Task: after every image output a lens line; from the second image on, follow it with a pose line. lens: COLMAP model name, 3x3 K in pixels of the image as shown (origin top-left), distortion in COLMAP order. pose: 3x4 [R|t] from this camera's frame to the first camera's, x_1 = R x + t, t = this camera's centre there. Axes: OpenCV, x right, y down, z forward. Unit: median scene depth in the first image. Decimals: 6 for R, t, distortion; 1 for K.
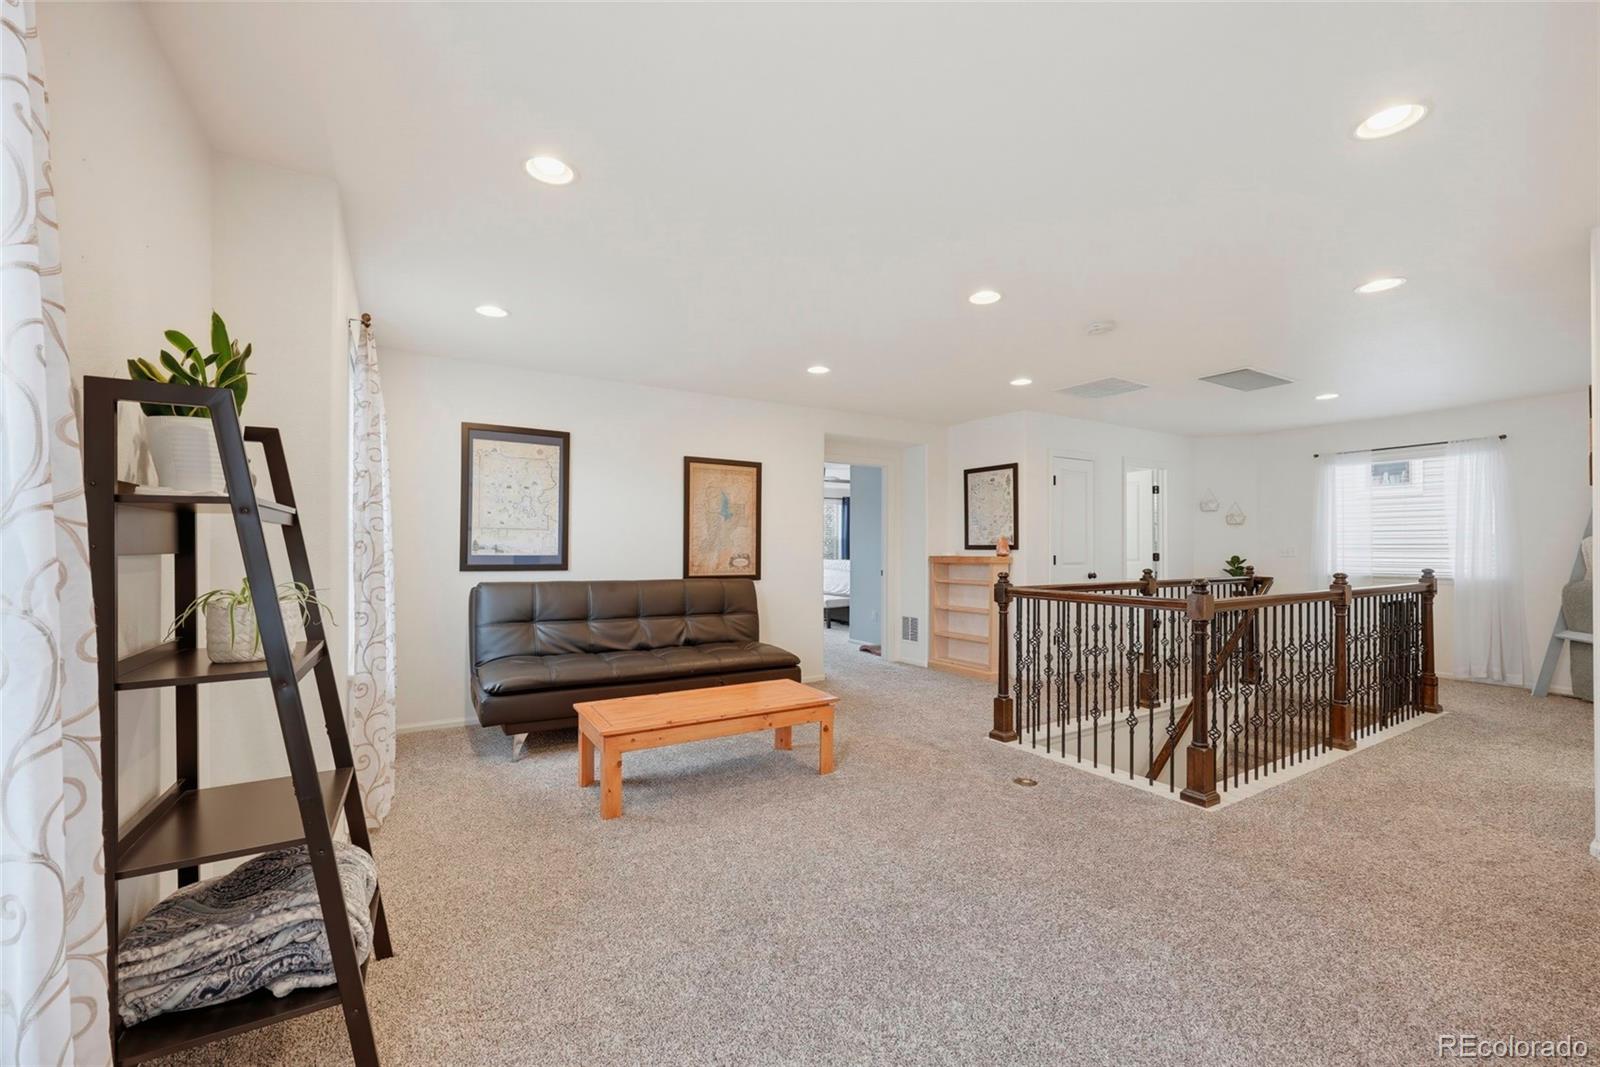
lens RADIAL K [[643.5, 0, 801.1], [0, 643.5, 543.7], [0, 0, 1]] dist [0.000070, -0.000478]
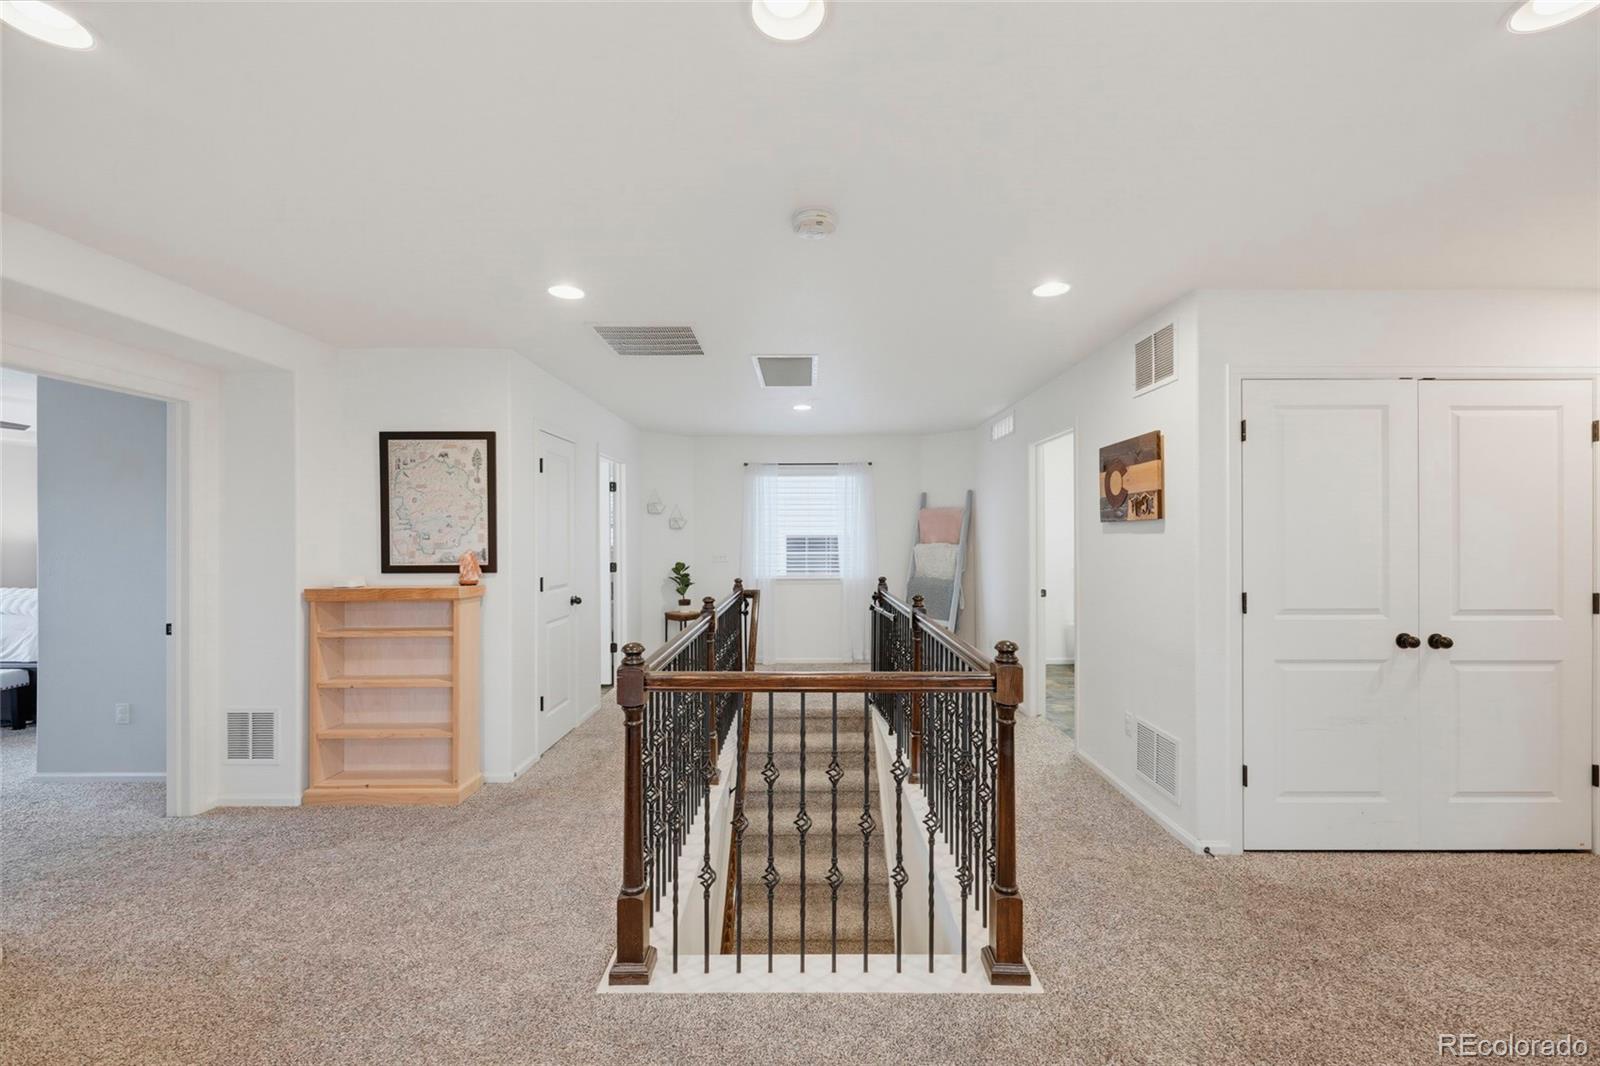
lens RADIAL K [[643.5, 0, 800.3], [0, 643.5, 530.8], [0, 0, 1]] dist [0.000070, -0.000478]
pose [[0.531073, 0.004409, 0.847315, -0.028640], [-0.001247, 0.999989, -0.004422, -0.026345], [-0.847325, 0.001292, 0.531073, 0.390800]]
